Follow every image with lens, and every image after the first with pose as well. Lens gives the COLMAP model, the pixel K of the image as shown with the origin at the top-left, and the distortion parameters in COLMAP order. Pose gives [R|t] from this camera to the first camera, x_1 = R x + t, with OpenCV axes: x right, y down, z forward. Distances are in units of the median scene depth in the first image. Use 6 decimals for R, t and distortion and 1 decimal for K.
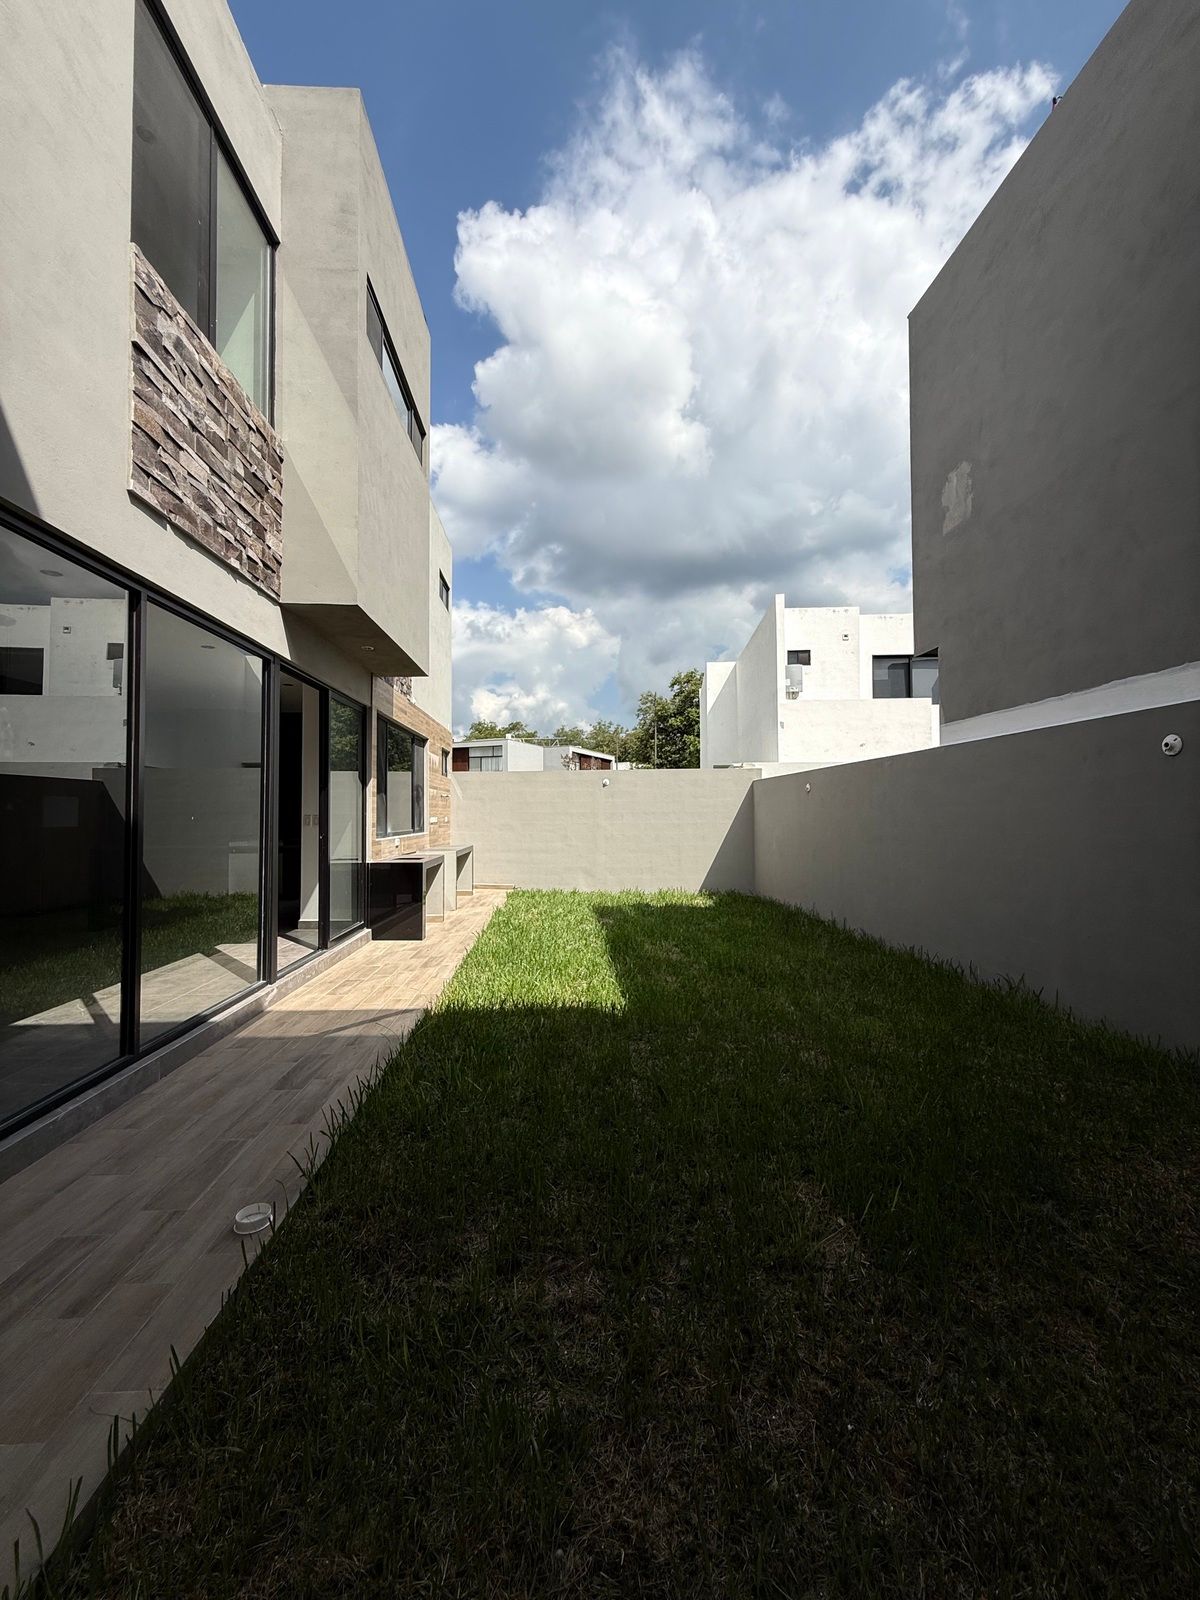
lens RADIAL K [[641.0, 0, 600.0], [0, 641.0, 800.0], [0, 0, 1]] dist [-0.000341, -0.000030]
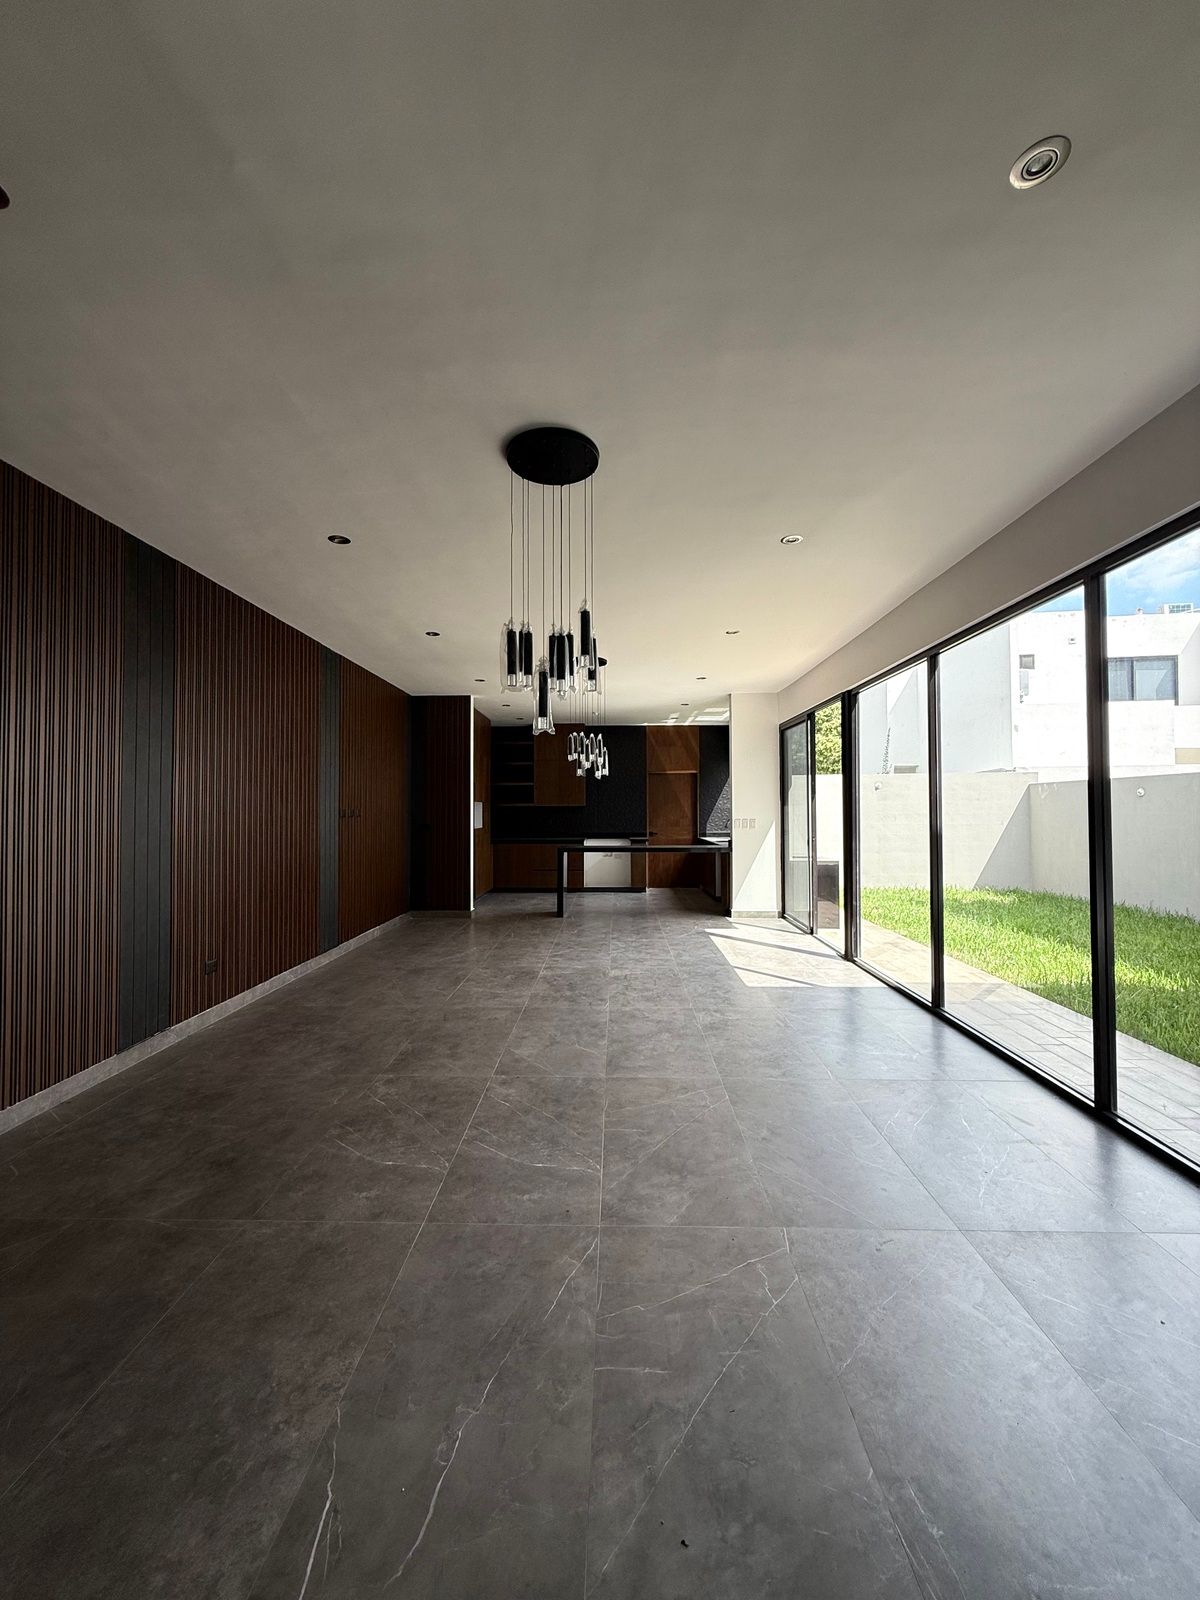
lens RADIAL K [[641.0, 0, 600.0], [0, 641.0, 800.0], [0, 0, 1]] dist [-0.000341, -0.000030]
pose [[0.997246, 0.005817, -0.073932, -0.411587], [-0.005020, 0.999927, 0.010966, -0.014136], [0.073990, -0.010565, 0.997203, -0.103447]]
